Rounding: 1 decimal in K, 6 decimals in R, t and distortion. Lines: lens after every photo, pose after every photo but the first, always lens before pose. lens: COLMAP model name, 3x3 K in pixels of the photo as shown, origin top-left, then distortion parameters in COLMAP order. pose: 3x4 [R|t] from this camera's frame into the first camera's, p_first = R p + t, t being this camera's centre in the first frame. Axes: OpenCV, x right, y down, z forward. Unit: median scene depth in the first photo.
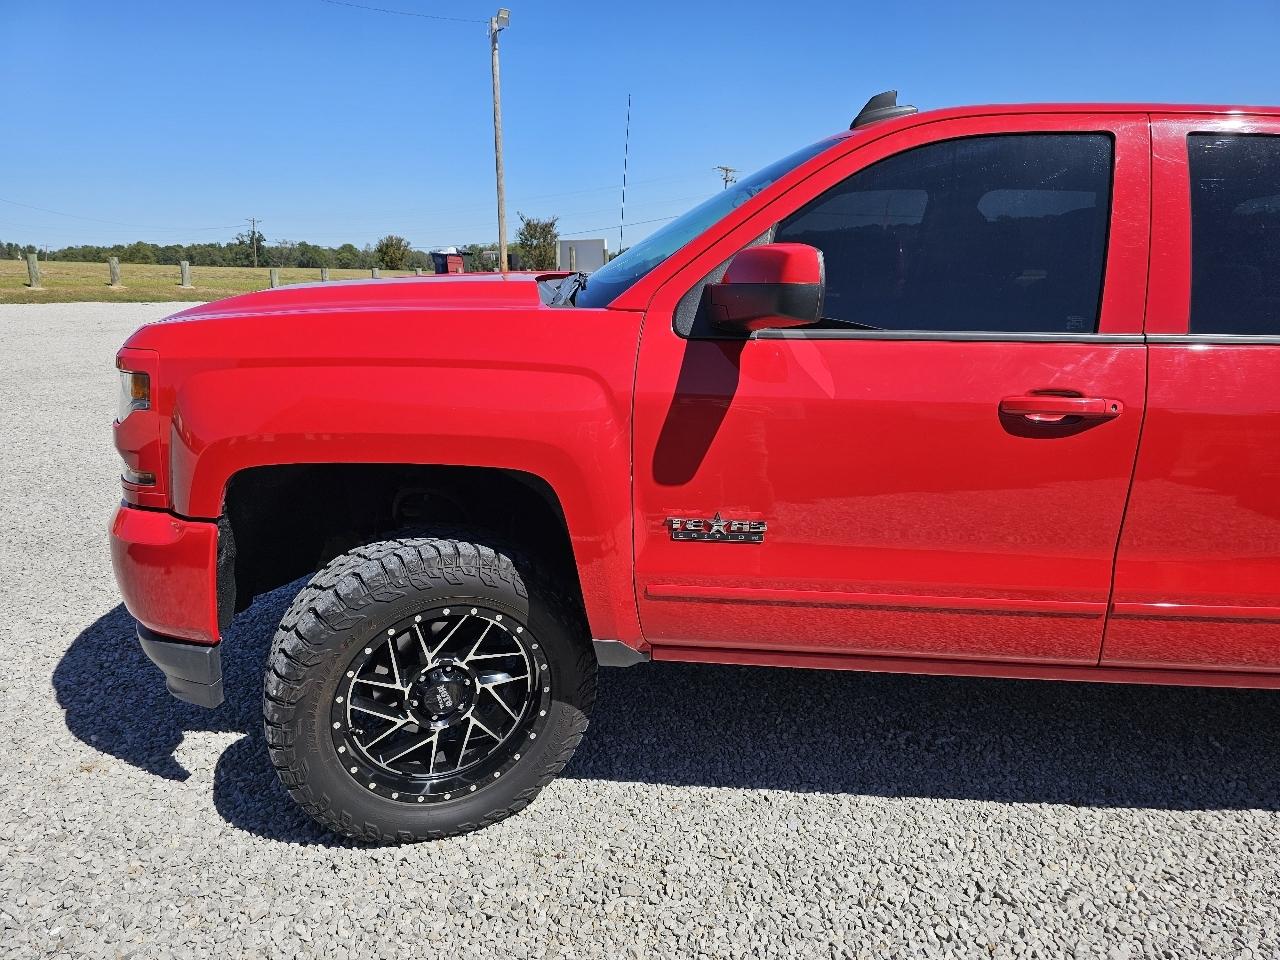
lens RADIAL K [[876.1, 0, 660.7], [0, 876.1, 463.0], [0, 0, 1]] dist [0.064506, -0.062120]
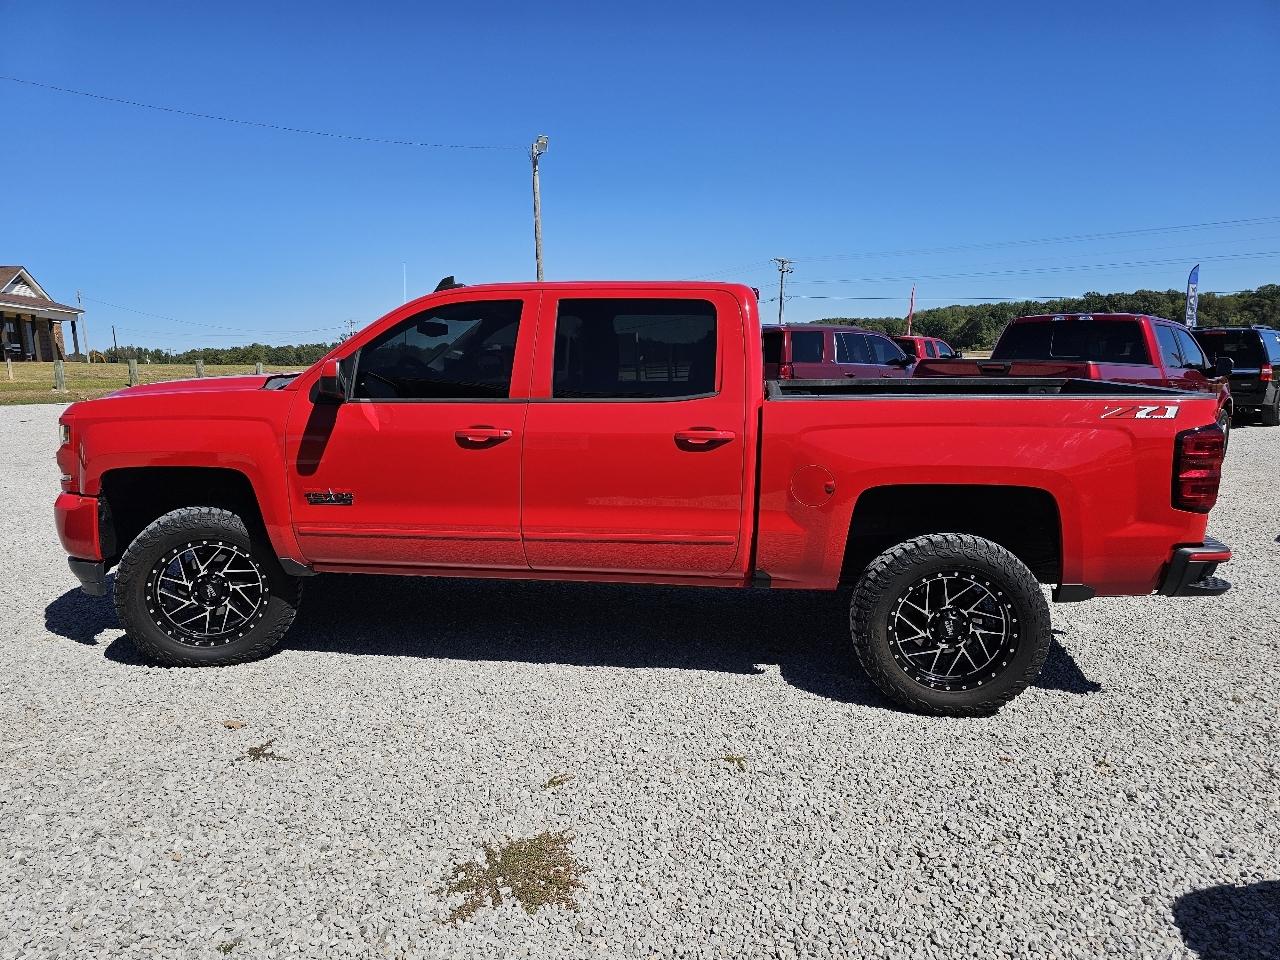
lens RADIAL K [[862.5, 0, 642.2], [0, 862.5, 471.5], [0, 0, 1]] dist [0.065847, -0.065651]
pose [[0.994723, -0.012449, -0.101840, 0.899889], [0.003727, 0.996340, -0.085394, 0.173062], [0.102530, 0.084564, 0.991129, -0.828018]]
